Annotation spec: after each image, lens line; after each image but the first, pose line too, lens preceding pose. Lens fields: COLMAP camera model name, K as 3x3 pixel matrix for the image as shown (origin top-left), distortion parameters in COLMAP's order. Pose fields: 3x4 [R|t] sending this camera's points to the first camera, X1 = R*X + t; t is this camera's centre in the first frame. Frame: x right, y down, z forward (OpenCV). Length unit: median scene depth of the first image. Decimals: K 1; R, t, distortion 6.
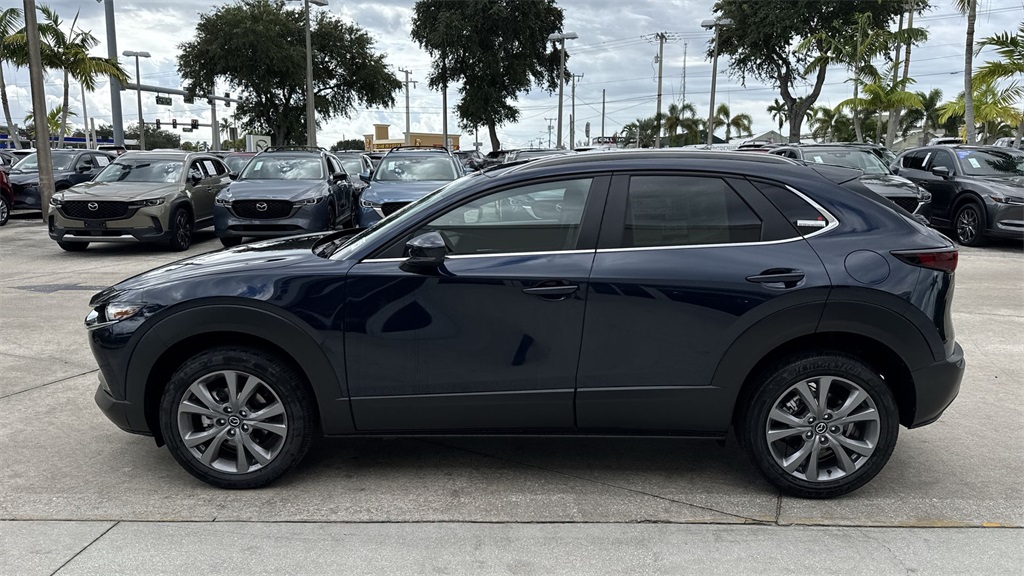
lens RADIAL K [[715.0, 0, 507.4], [0, 715.0, 302.0], [0, 0, 1]] dist [0.061663, -0.083299]
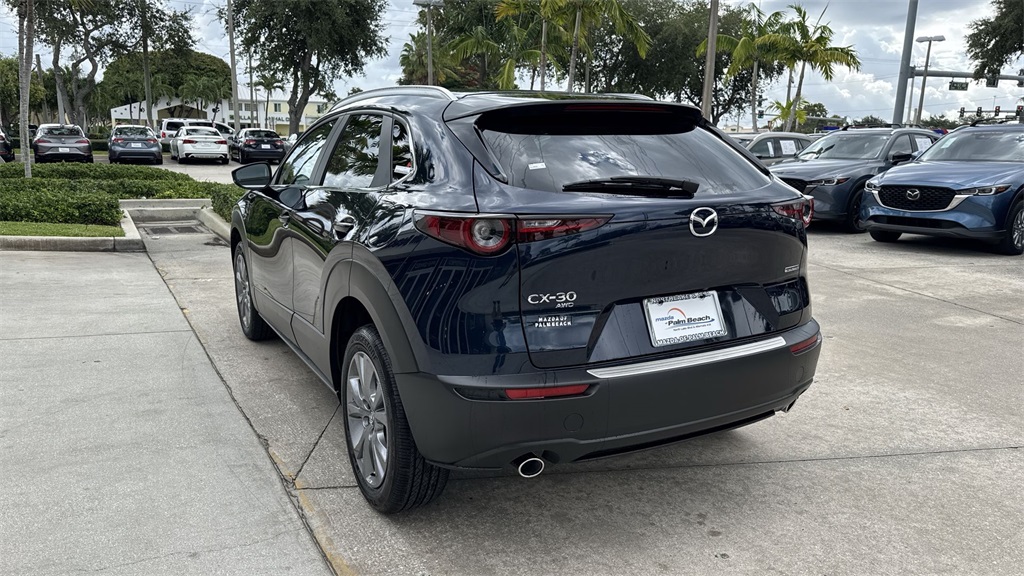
lens RADIAL K [[725.3, 0, 516.6], [0, 725.3, 286.6], [0, 0, 1]] dist [0.046822, -0.061656]
pose [[0.508911, 0.166348, -0.844593, 0.137096], [-0.176258, 0.980500, 0.086911, -0.008451], [0.842581, 0.104636, 0.528307, 0.078666]]
